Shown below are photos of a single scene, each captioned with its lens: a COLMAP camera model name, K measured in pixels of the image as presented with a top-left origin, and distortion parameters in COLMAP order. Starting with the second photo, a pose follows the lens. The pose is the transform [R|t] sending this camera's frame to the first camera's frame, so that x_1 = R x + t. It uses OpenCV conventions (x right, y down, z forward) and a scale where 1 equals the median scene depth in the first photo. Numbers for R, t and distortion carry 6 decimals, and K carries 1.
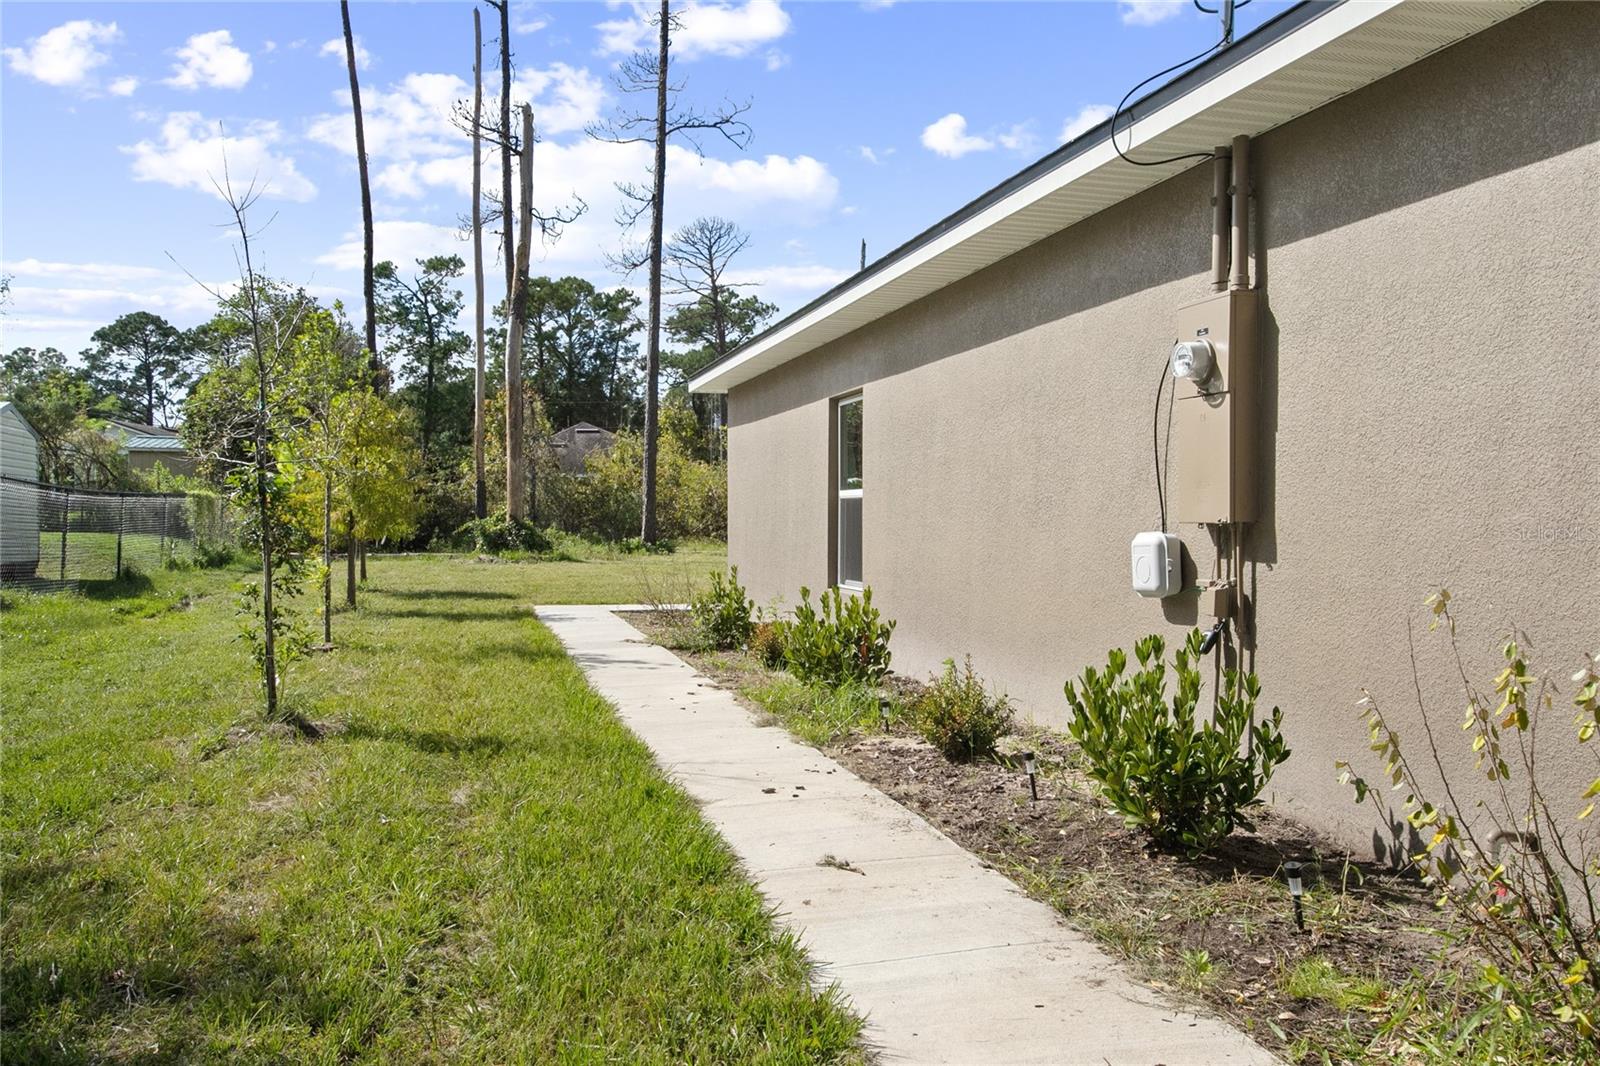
lens RADIAL K [[1260.6, 0, 800.0], [0, 1260.6, 533.0], [0, 0, 1]] dist [0.001705, 0.000266]
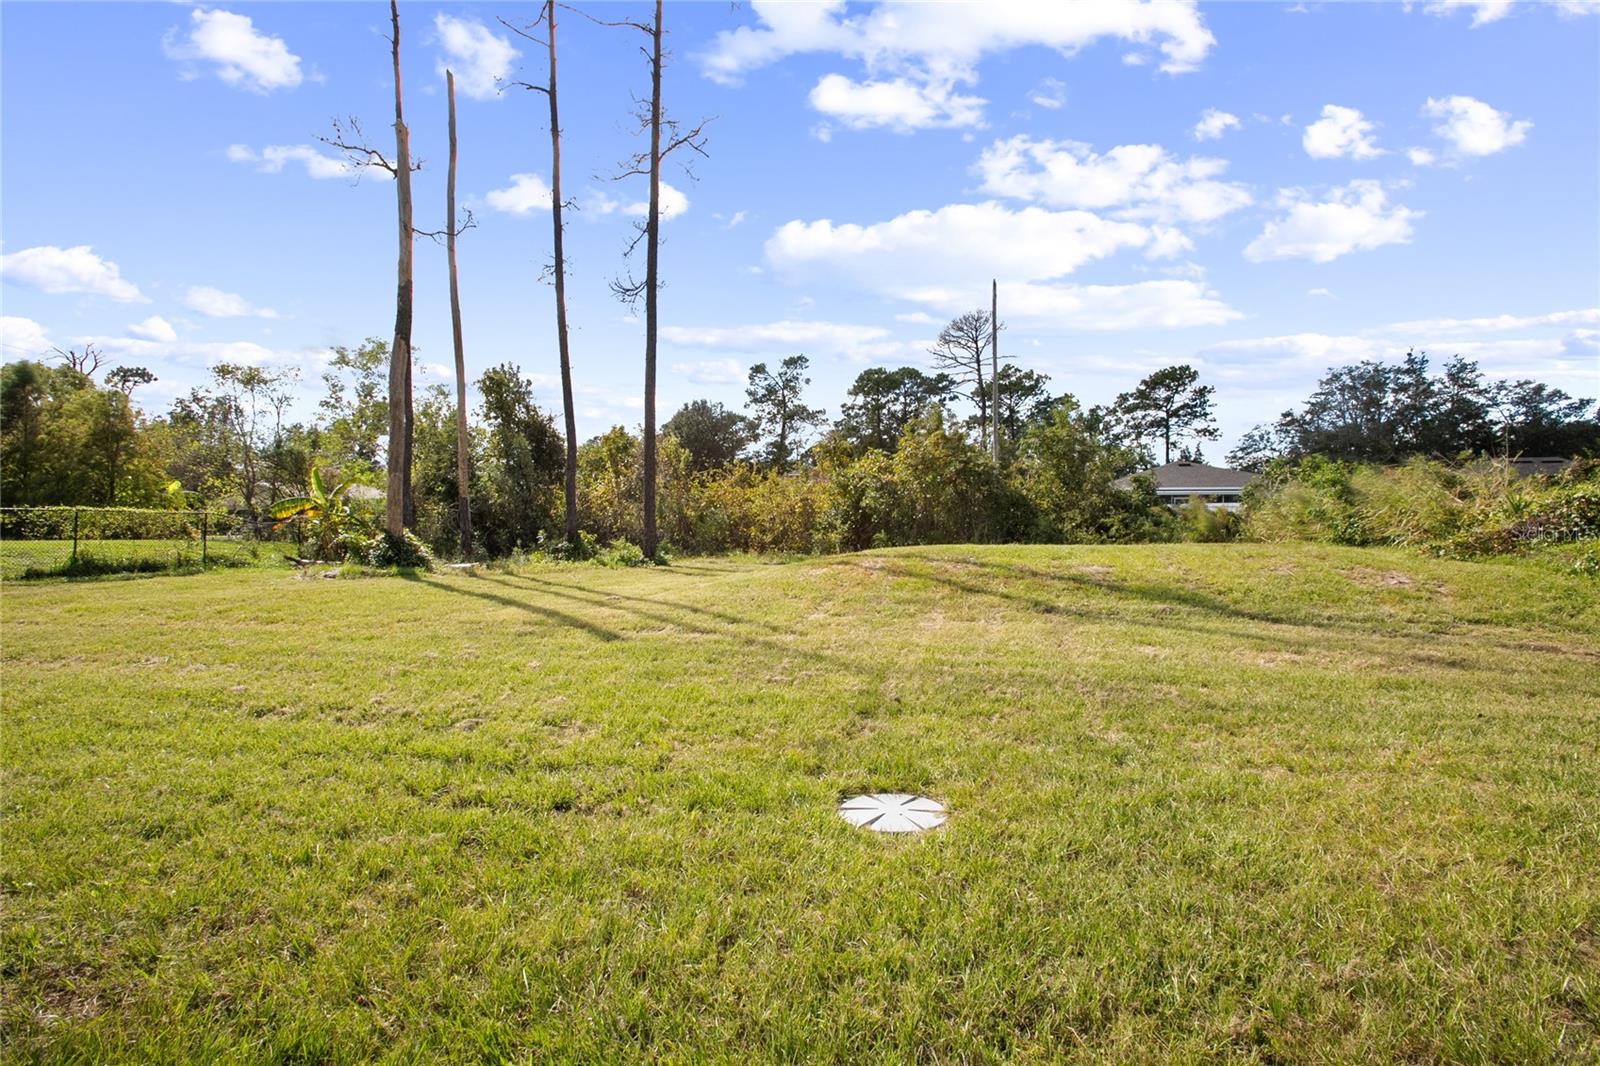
lens RADIAL K [[693.3, 0, 798.7], [0, 693.3, 524.7], [0, 0, 1]] dist [-0.002622, -0.000116]
pose [[0.888942, 0.000721, -0.458020, 0.121432], [-0.006585, 0.999916, -0.011206, 0.002337], [0.457973, 0.012977, 0.888871, 0.227115]]
